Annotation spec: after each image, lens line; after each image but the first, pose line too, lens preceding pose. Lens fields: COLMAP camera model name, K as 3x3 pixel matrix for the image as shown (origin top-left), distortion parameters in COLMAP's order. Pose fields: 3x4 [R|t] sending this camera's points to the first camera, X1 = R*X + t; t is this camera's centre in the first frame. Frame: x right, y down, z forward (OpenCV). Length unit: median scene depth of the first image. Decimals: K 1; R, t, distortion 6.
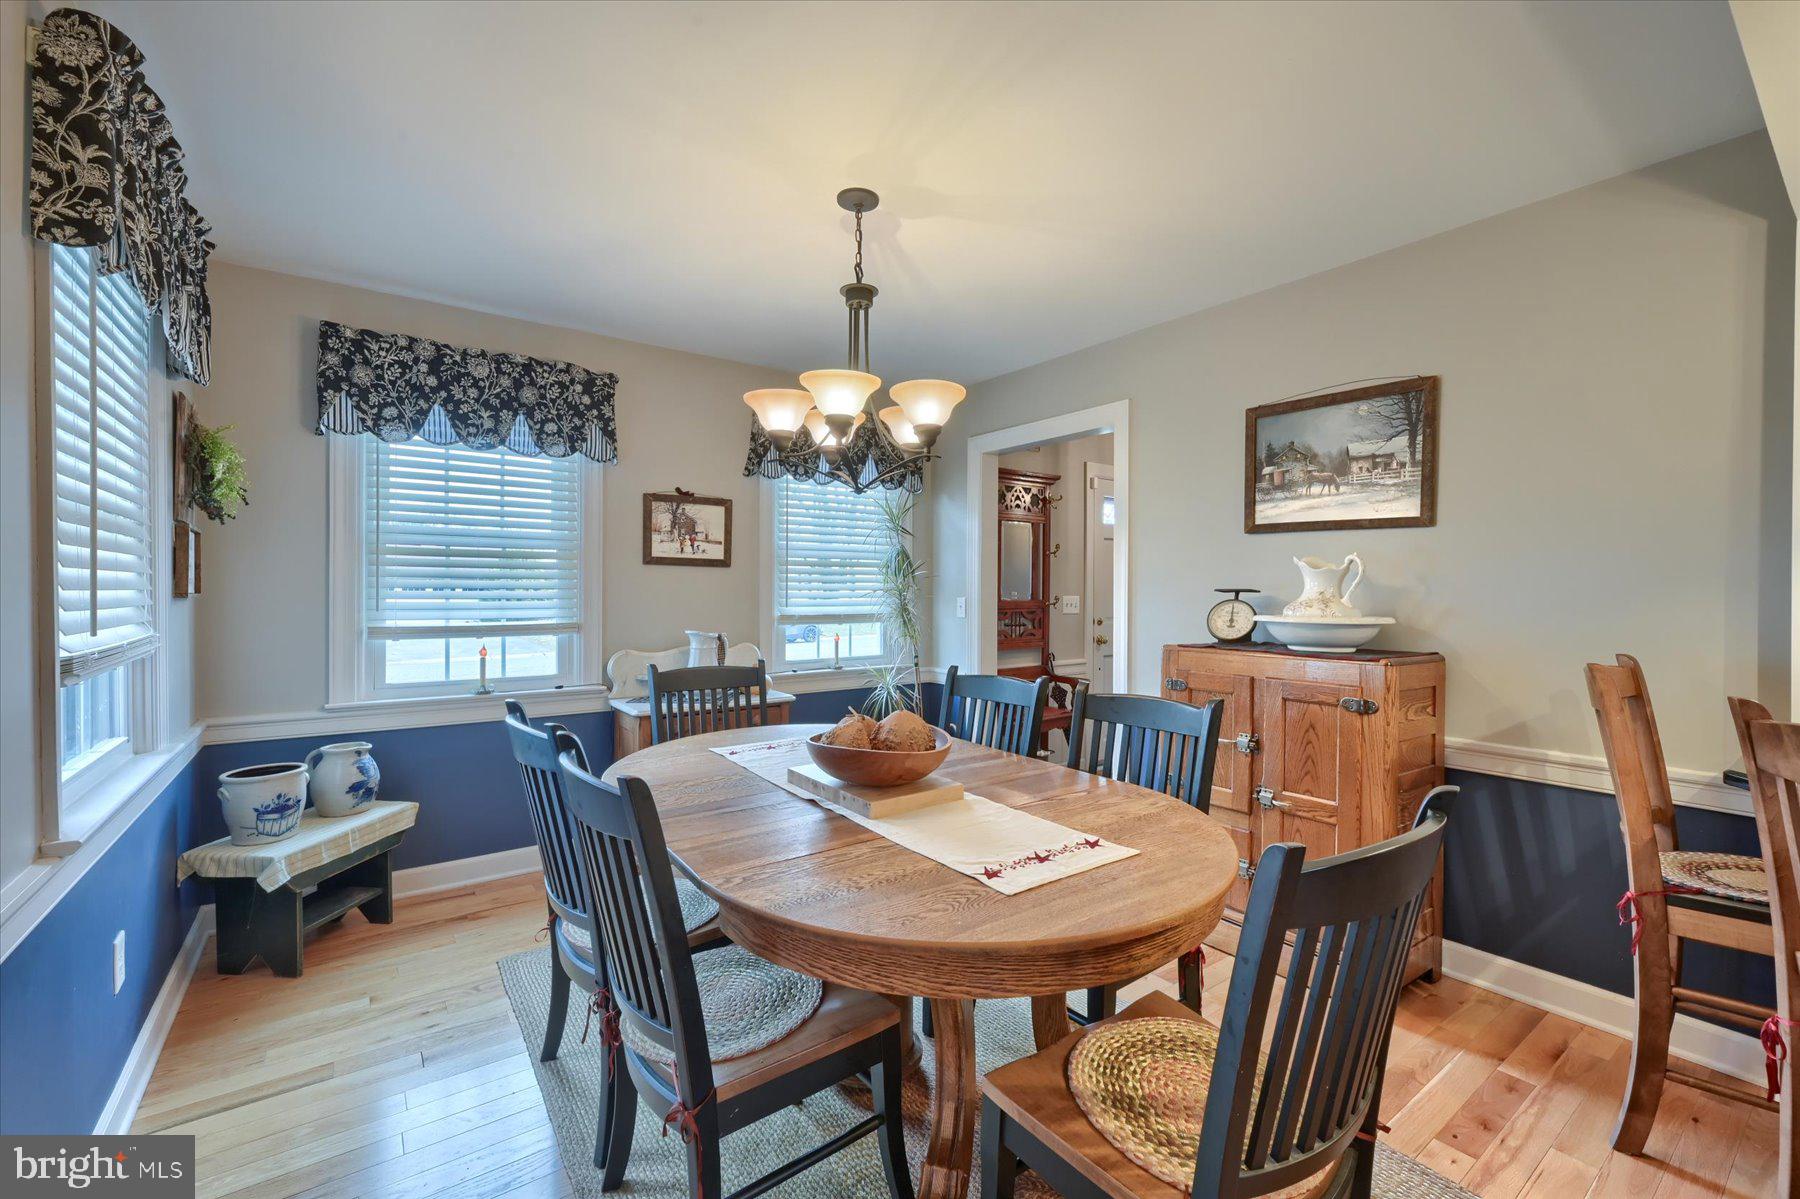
lens RADIAL K [[742.9, 0, 900.7], [0, 742.9, 594.1], [0, 0, 1]] dist [-0.001069, 0.000173]
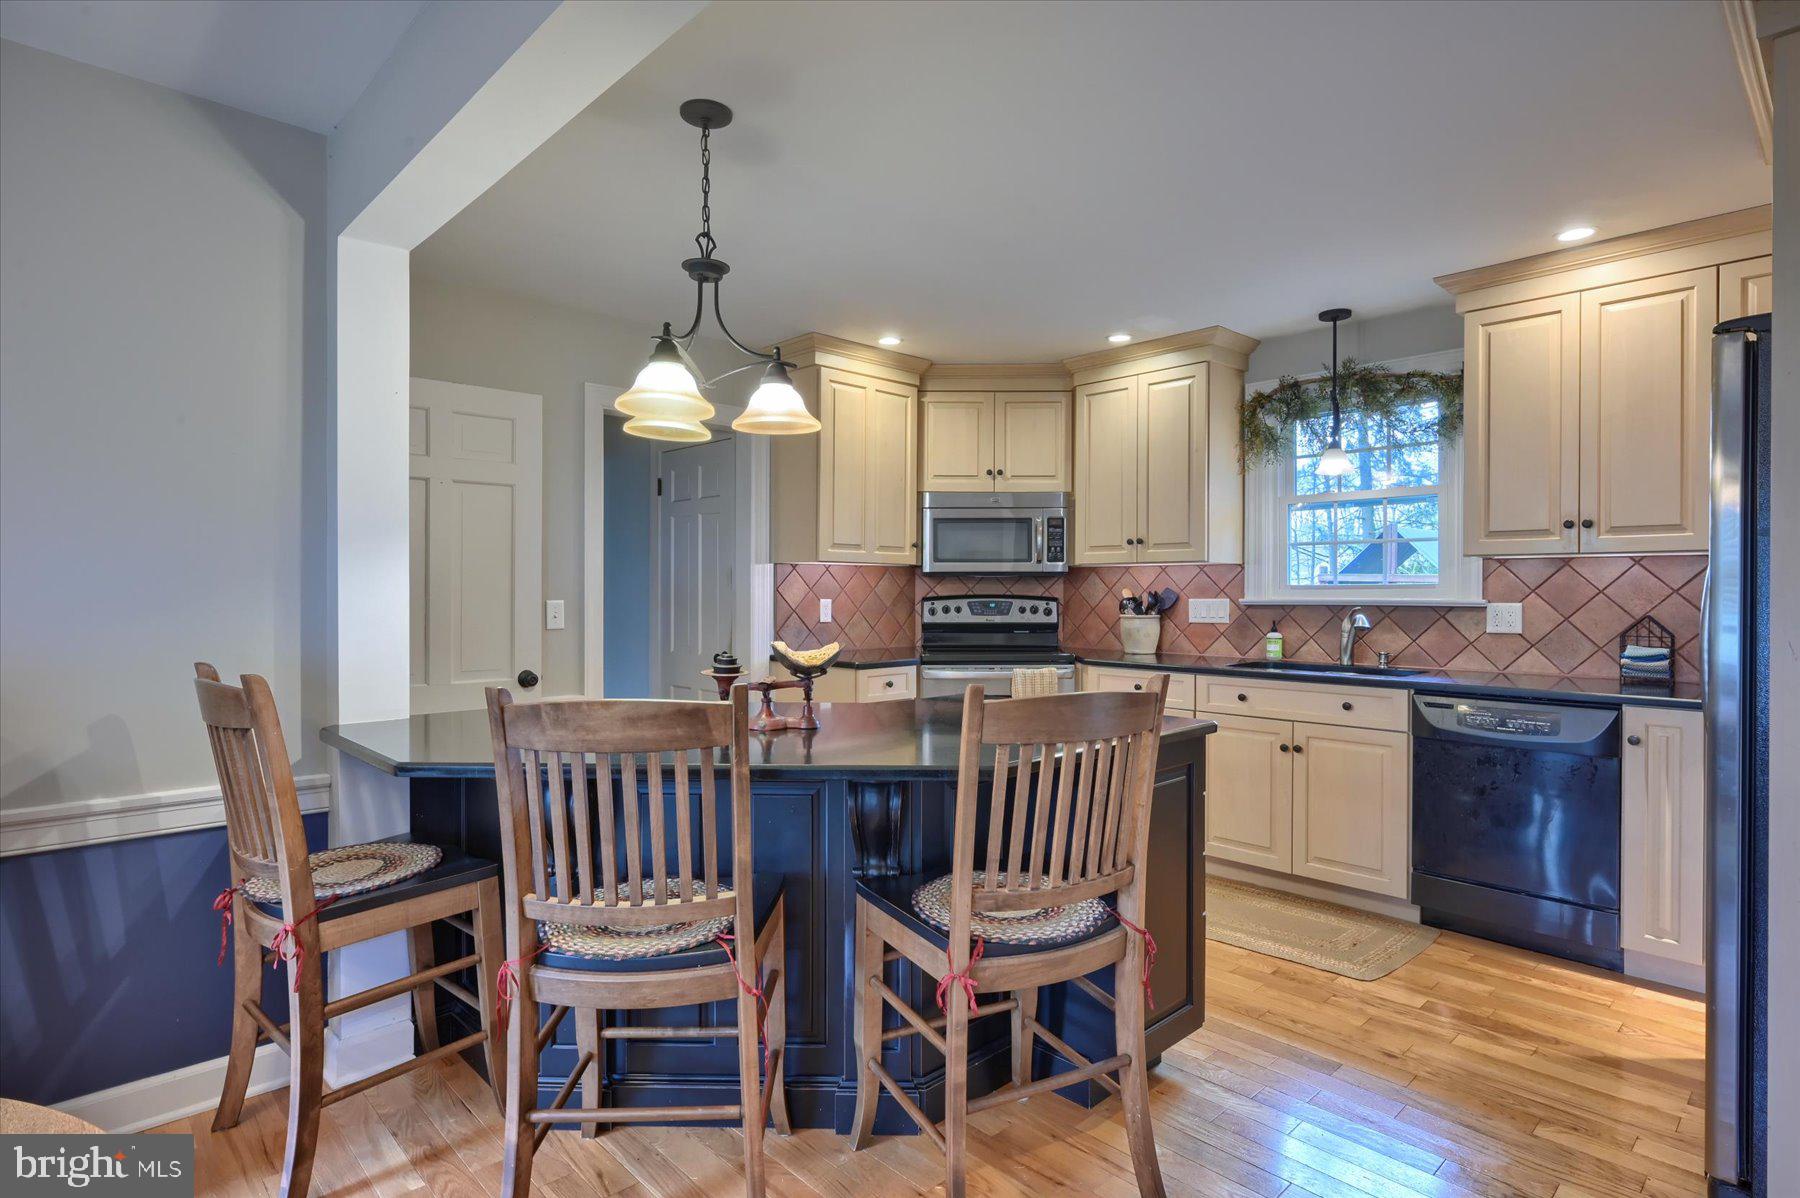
lens RADIAL K [[933.8, 0, 899.5], [0, 933.8, 592.2], [0, 0, 1]] dist [-0.000238, 0.001847]
pose [[-0.118746, -0.006718, 0.992902, -0.125393], [0.003729, 0.999967, 0.007212, -0.003718], [-0.992918, 0.004559, -0.118717, 0.224701]]
